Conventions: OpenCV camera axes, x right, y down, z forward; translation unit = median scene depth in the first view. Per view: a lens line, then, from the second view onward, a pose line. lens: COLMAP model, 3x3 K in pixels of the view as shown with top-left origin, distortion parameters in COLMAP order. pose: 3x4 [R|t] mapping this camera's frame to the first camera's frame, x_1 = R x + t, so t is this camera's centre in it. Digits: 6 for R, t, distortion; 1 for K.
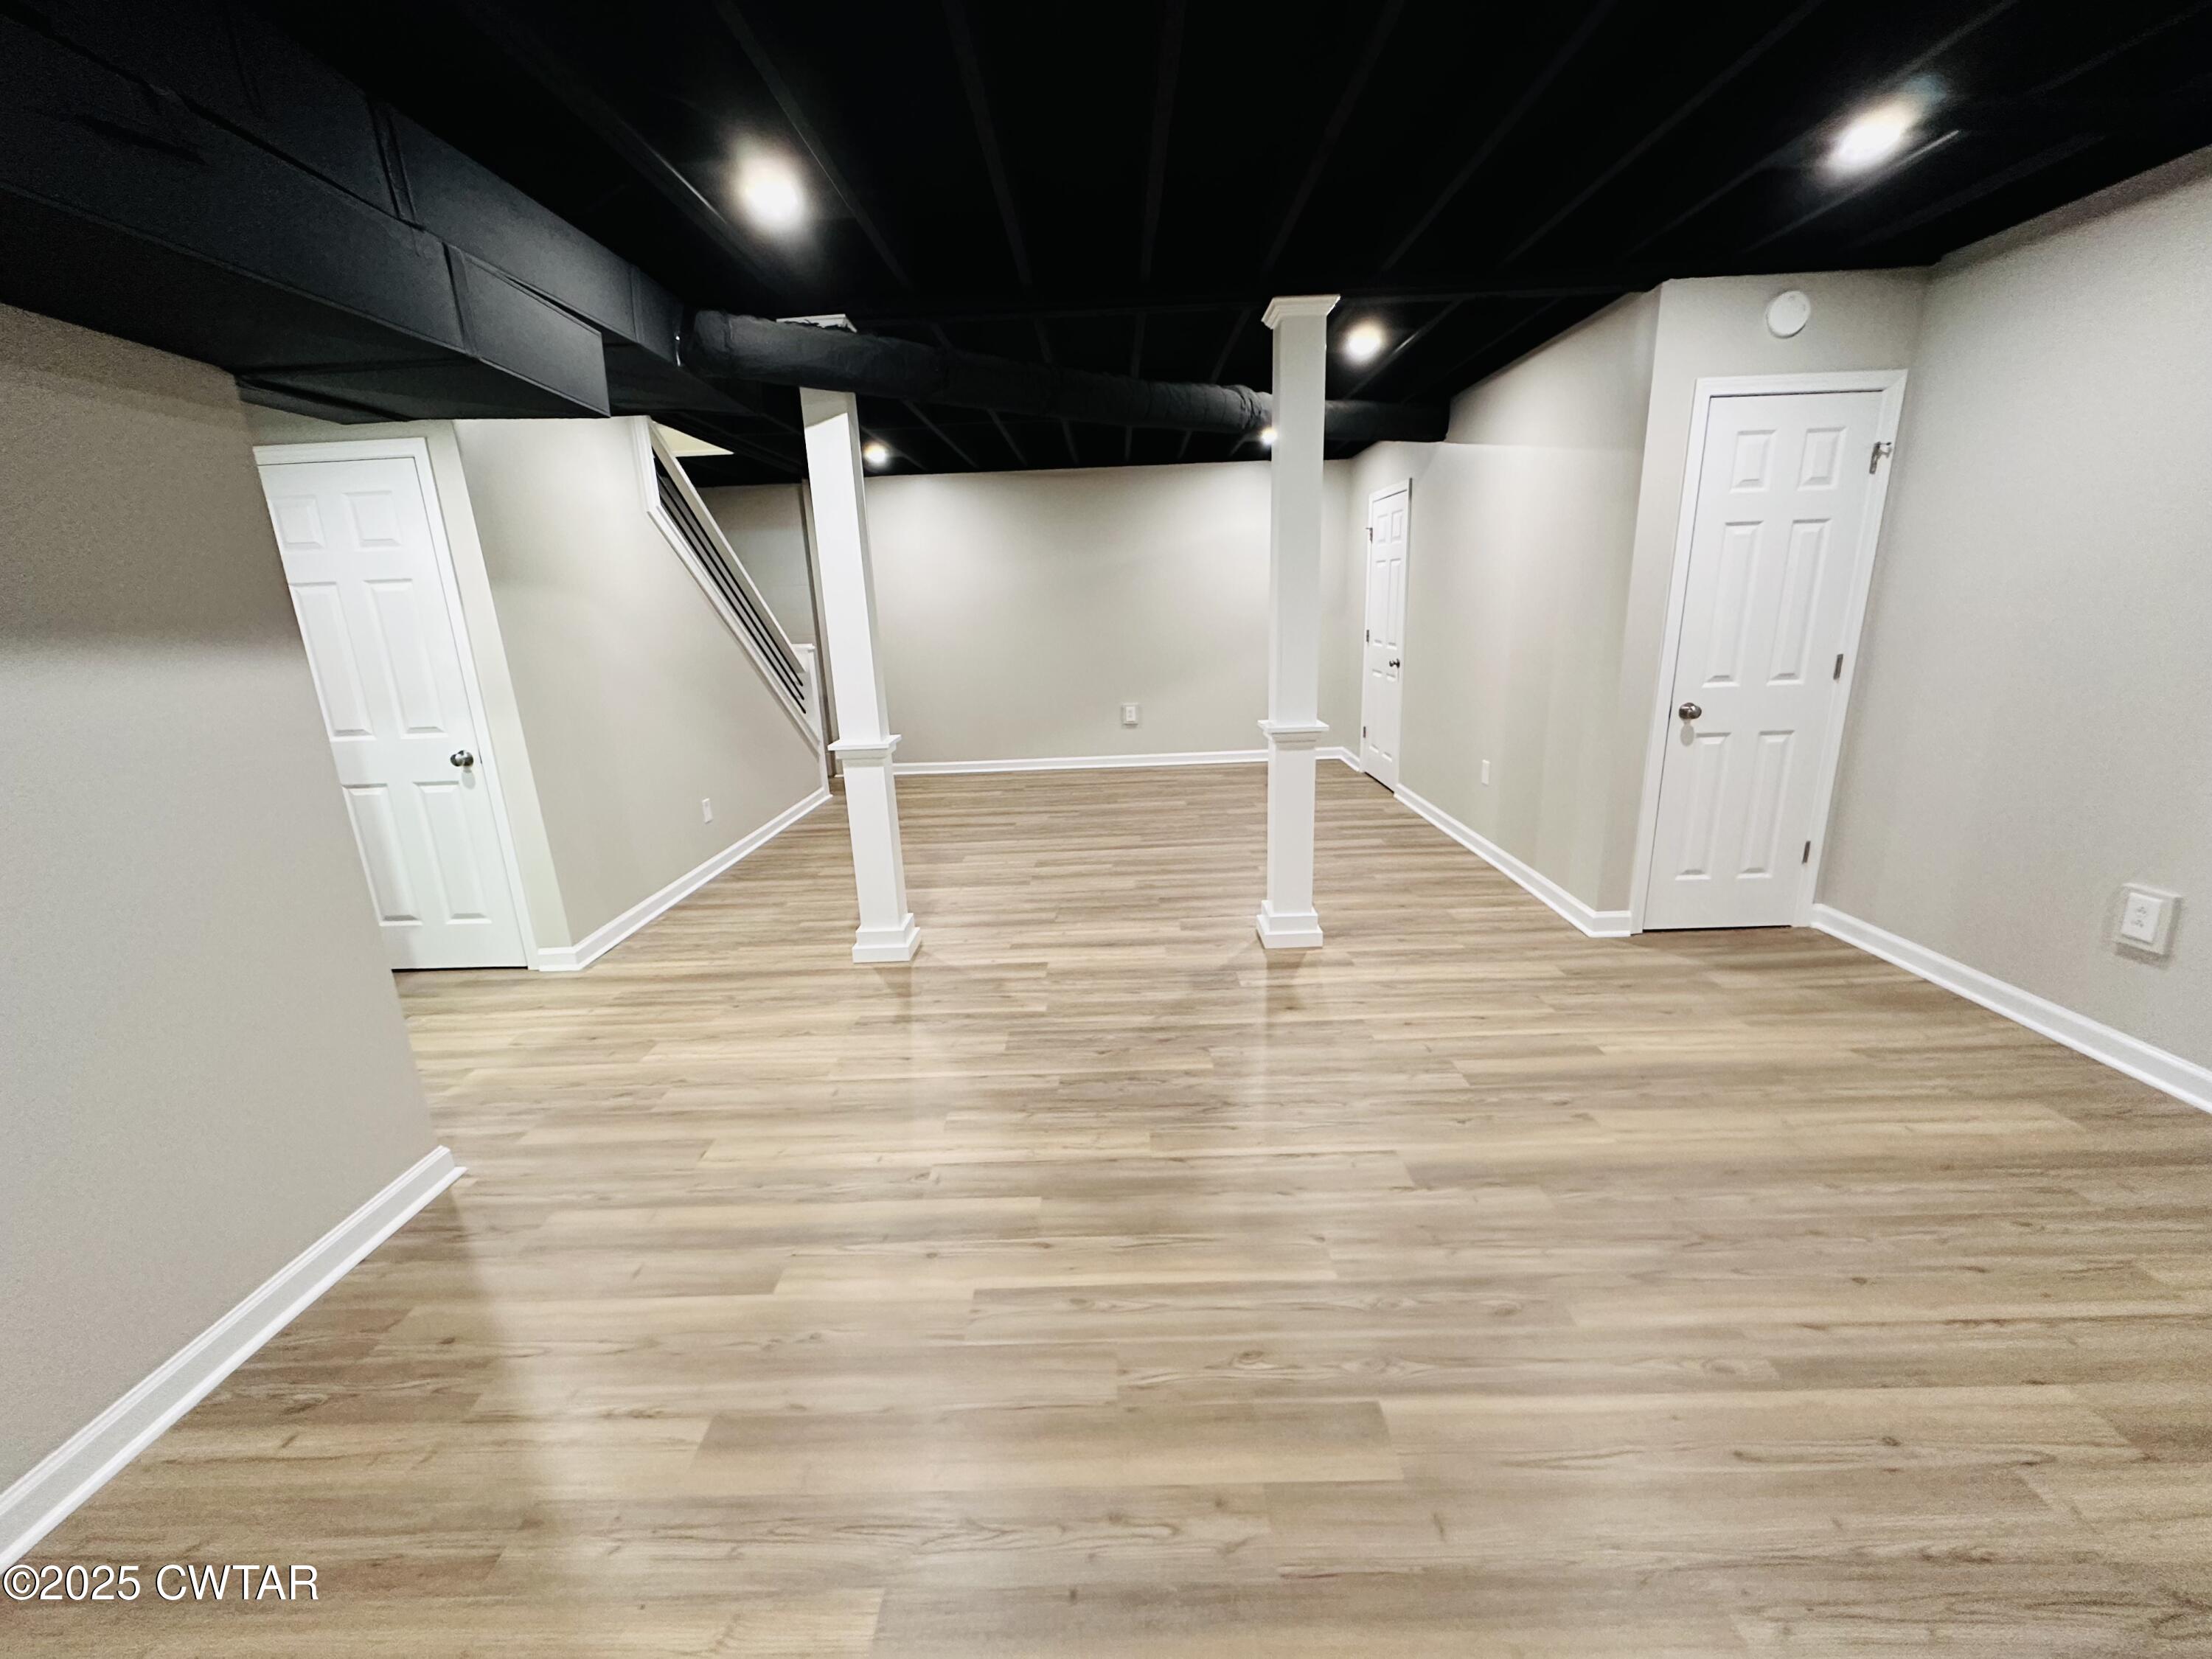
lens RADIAL K [[883.6, 0, 1102.0], [0, 883.6, 828.5], [0, 0, 1]] dist [-0.000850, 0.001009]
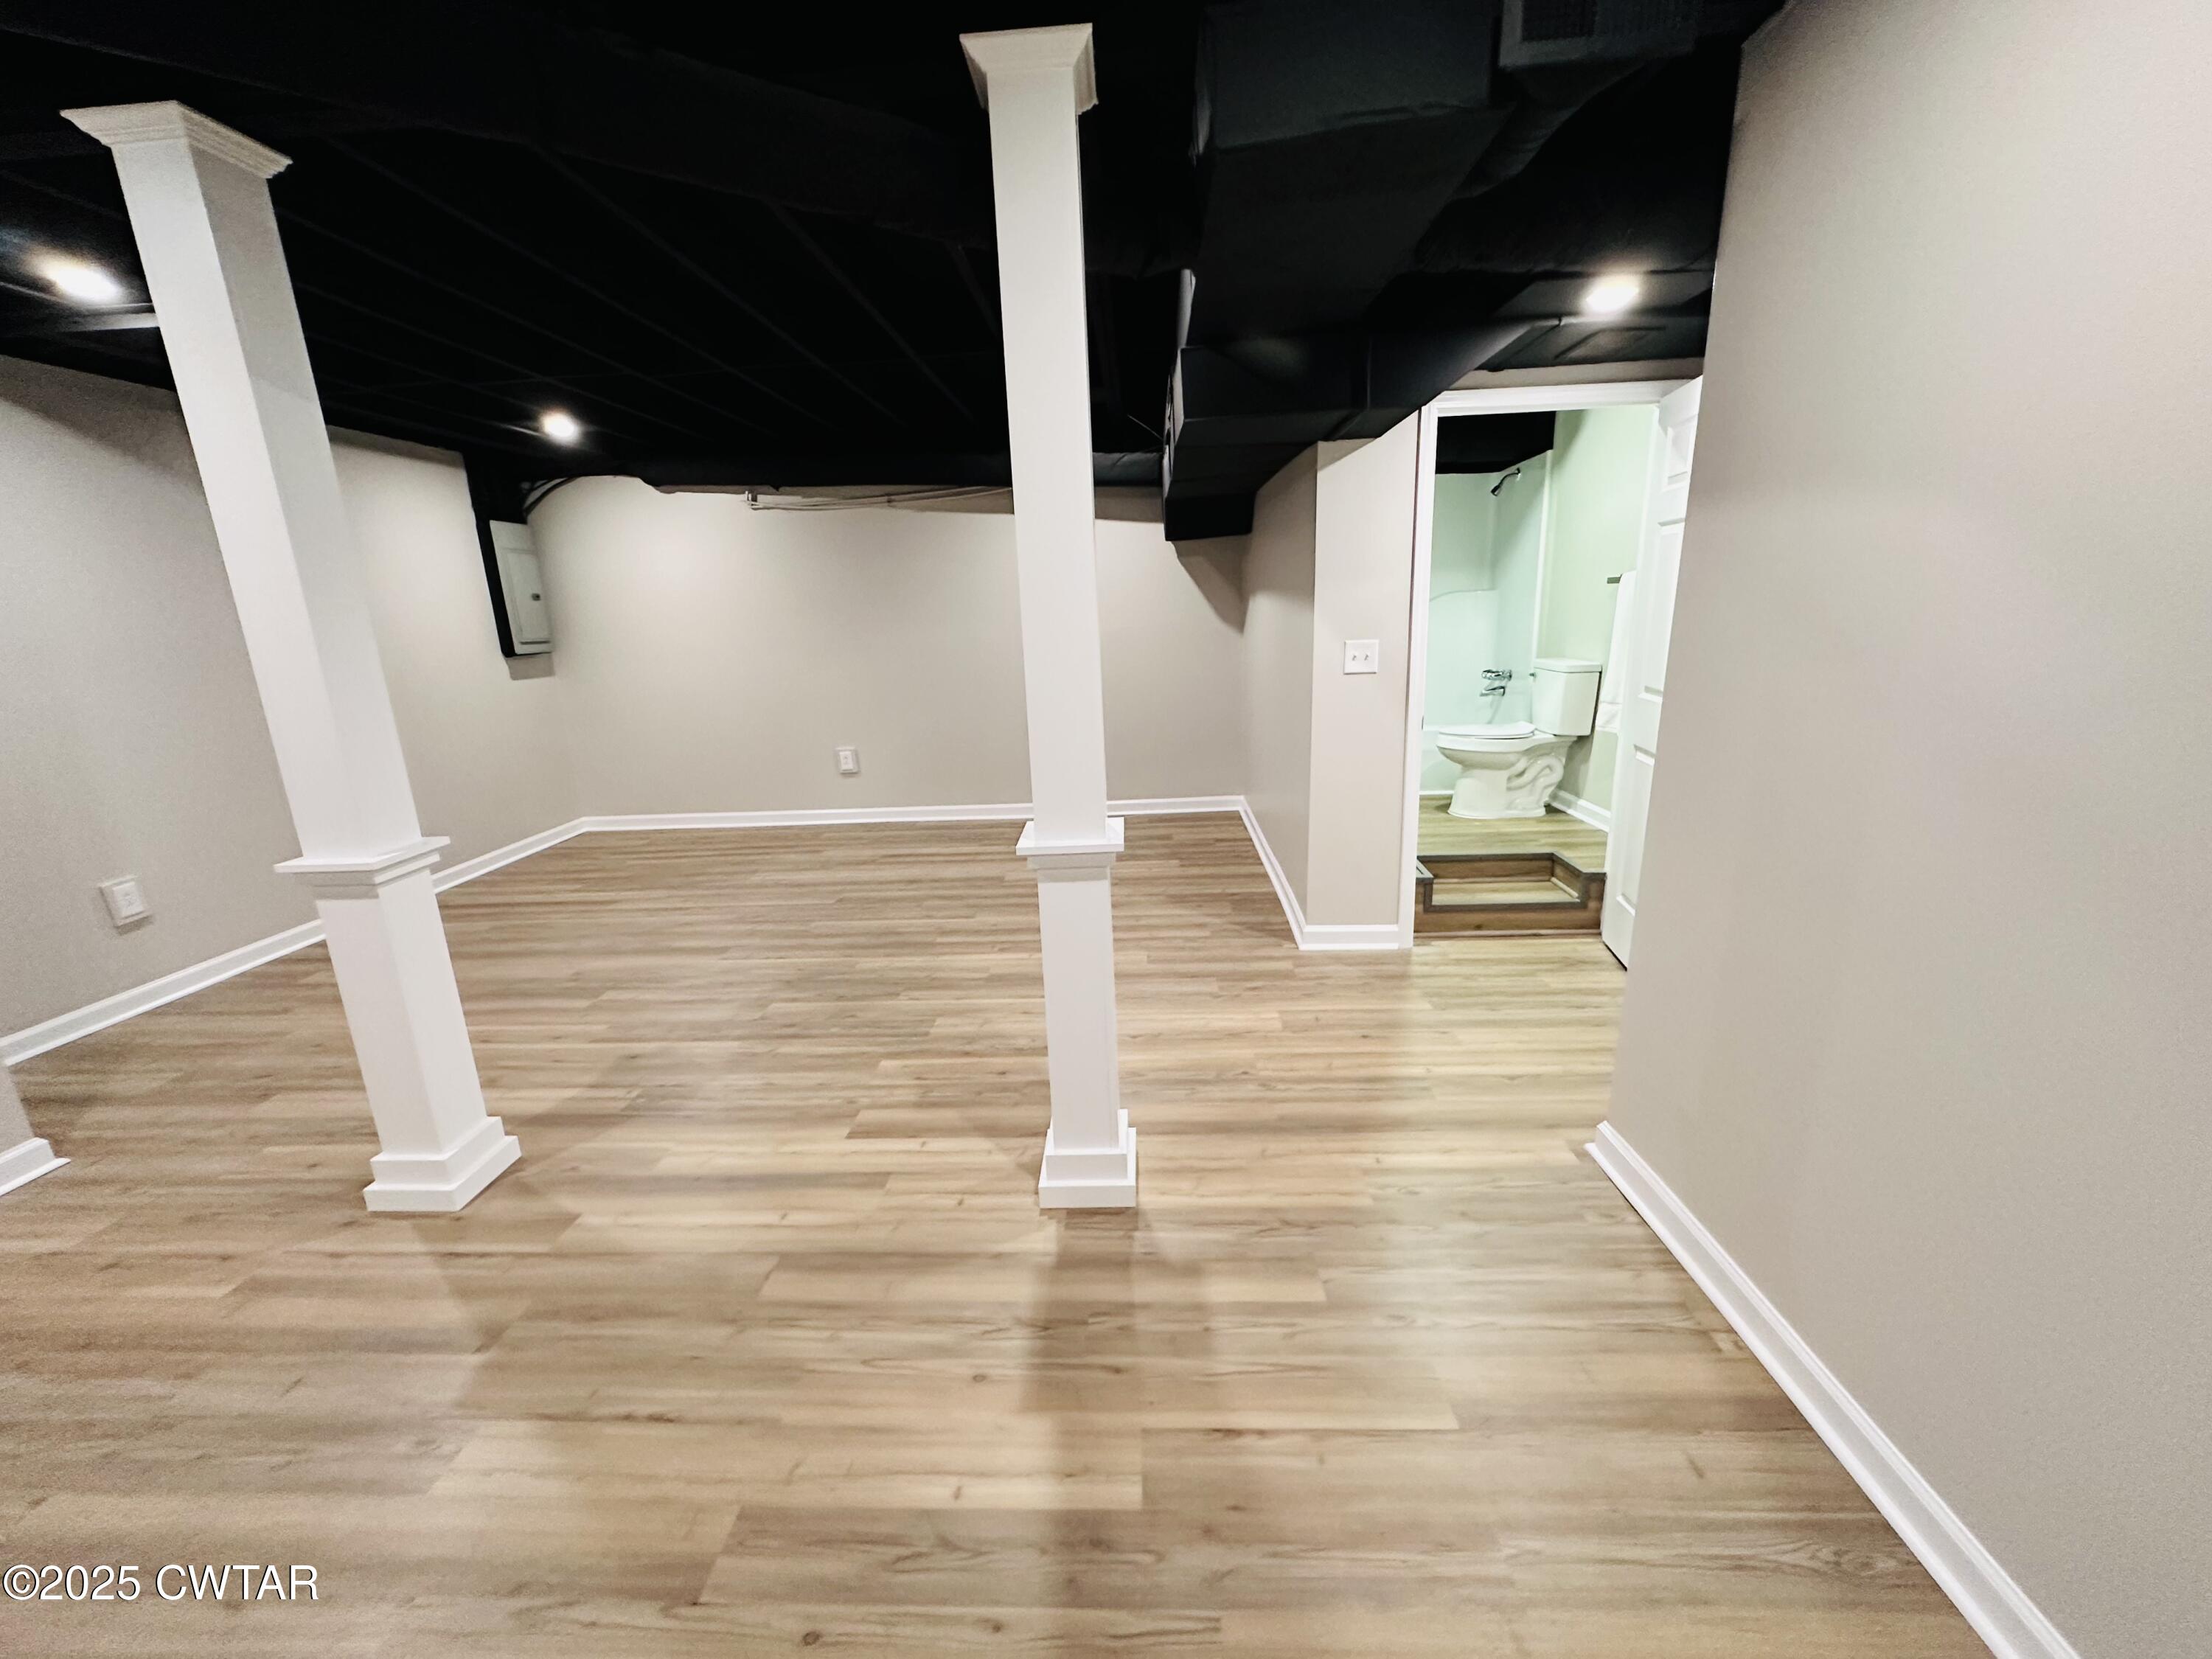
lens RADIAL K [[883.6, 0, 1100.8], [0, 883.6, 834.3], [0, 0, 1]] dist [-0.000850, 0.001009]
pose [[-0.996055, 0.068931, 0.055875, -0.335359], [0.087396, 0.871003, 0.483441, -0.395318], [-0.015344, 0.486418, -0.873592, 1.588729]]
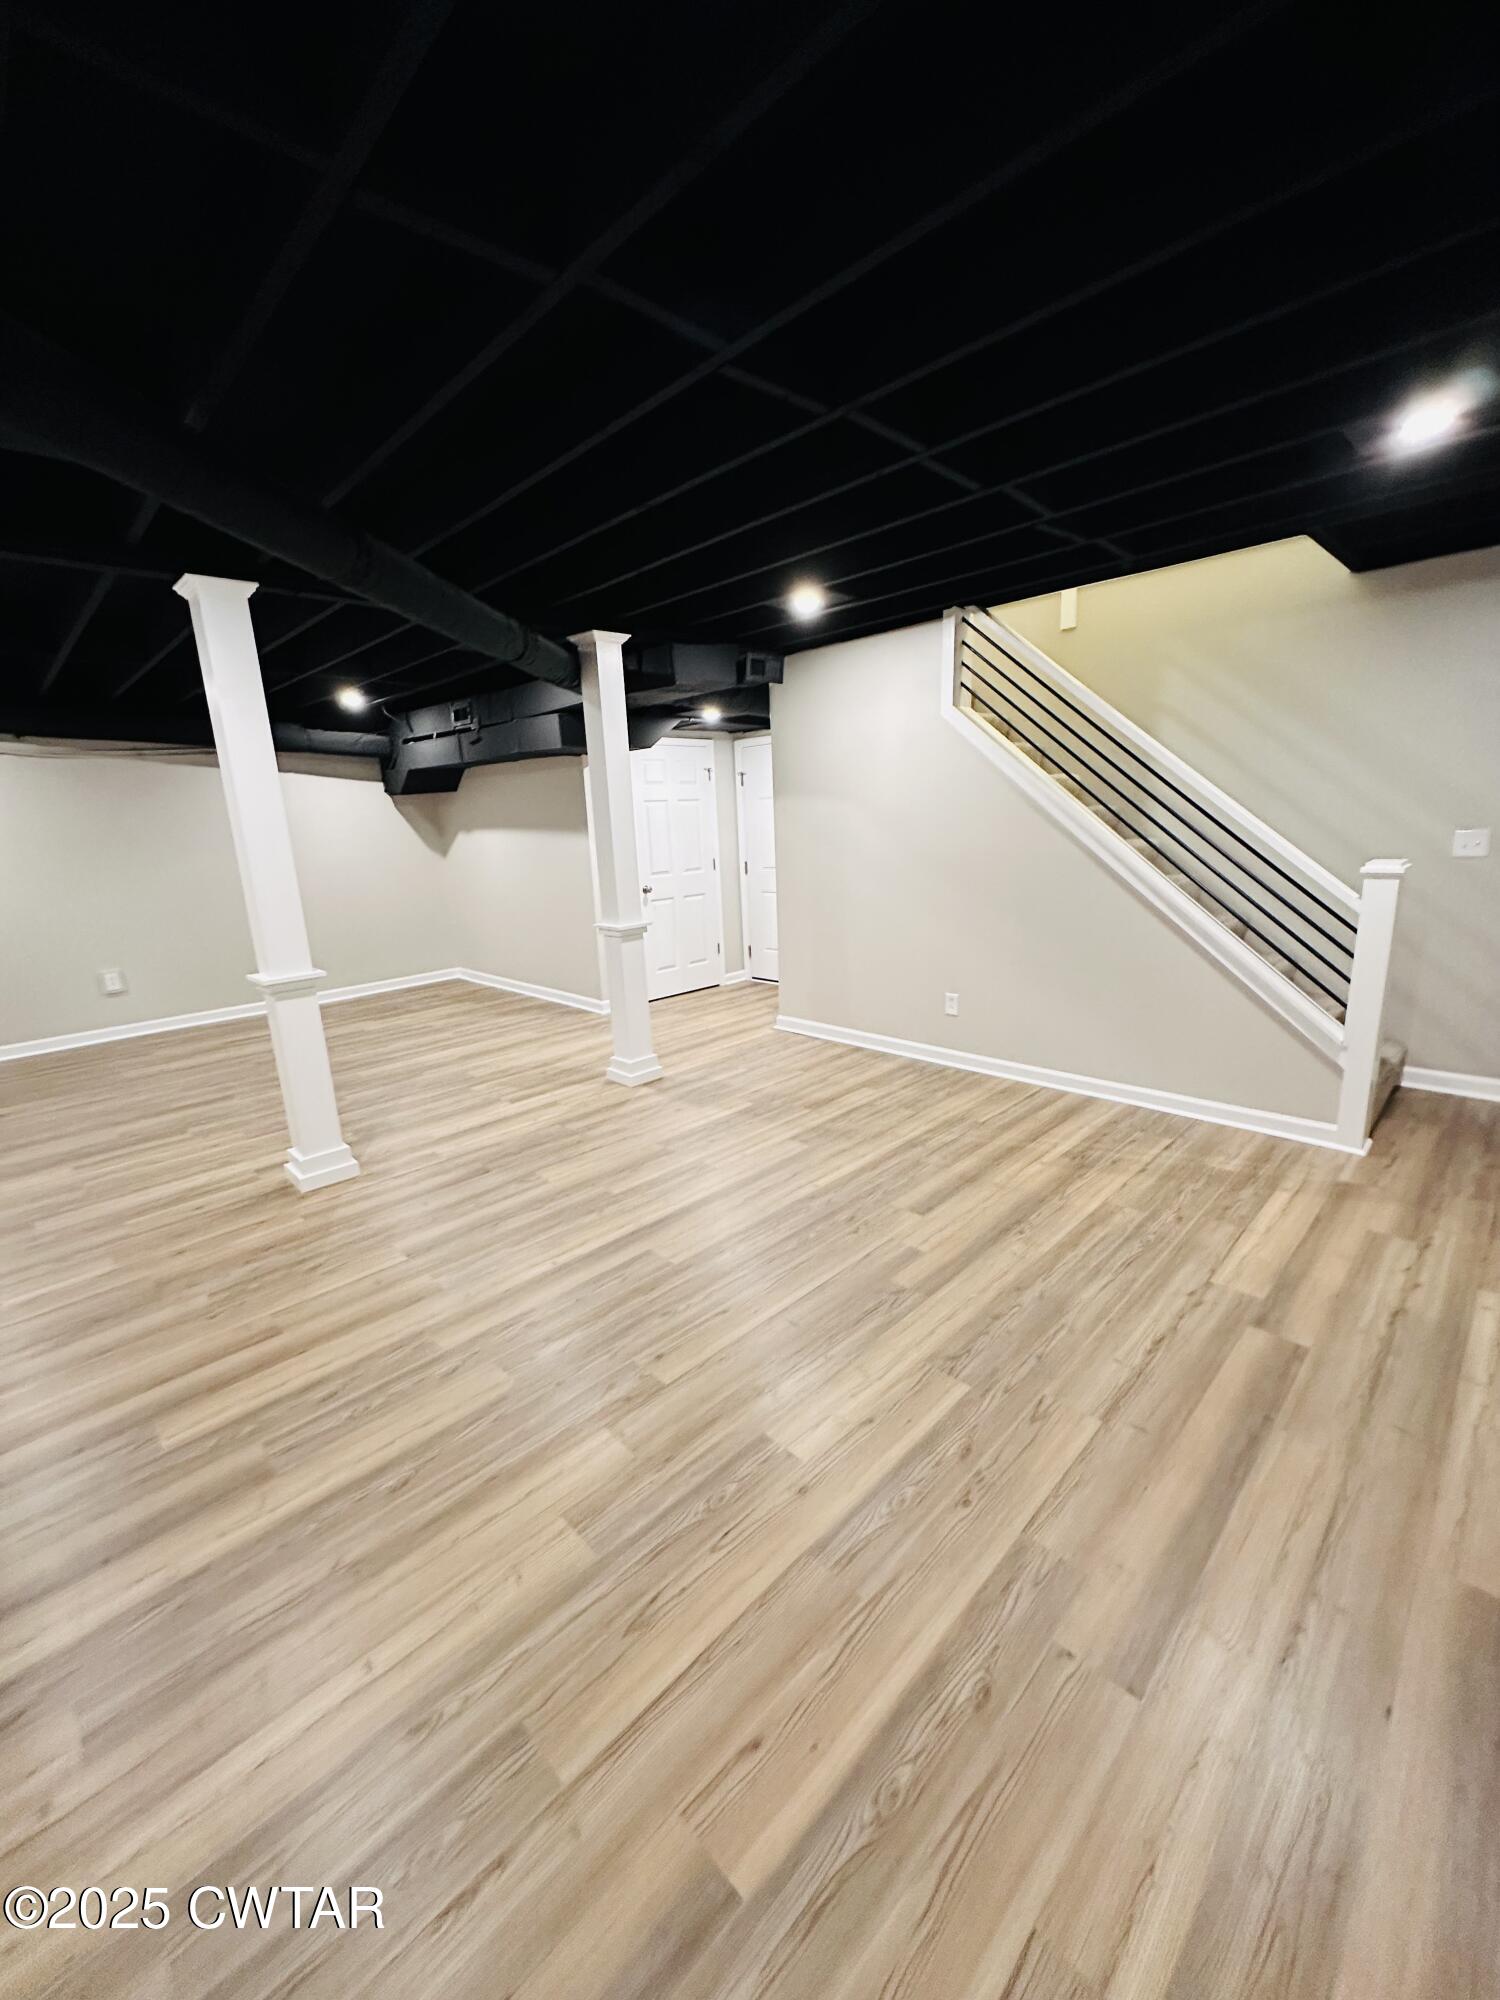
lens RADIAL K [[798.9, 0, 743.2], [0, 798.9, 1006.1], [0, 0, 1]] dist [-0.000850, 0.001009]
pose [[-0.706015, 0.232047, -0.669101, 0.497055], [-0.106447, 0.899292, 0.424197, -0.566012], [0.700151, 0.370714, -0.610213, 2.062506]]
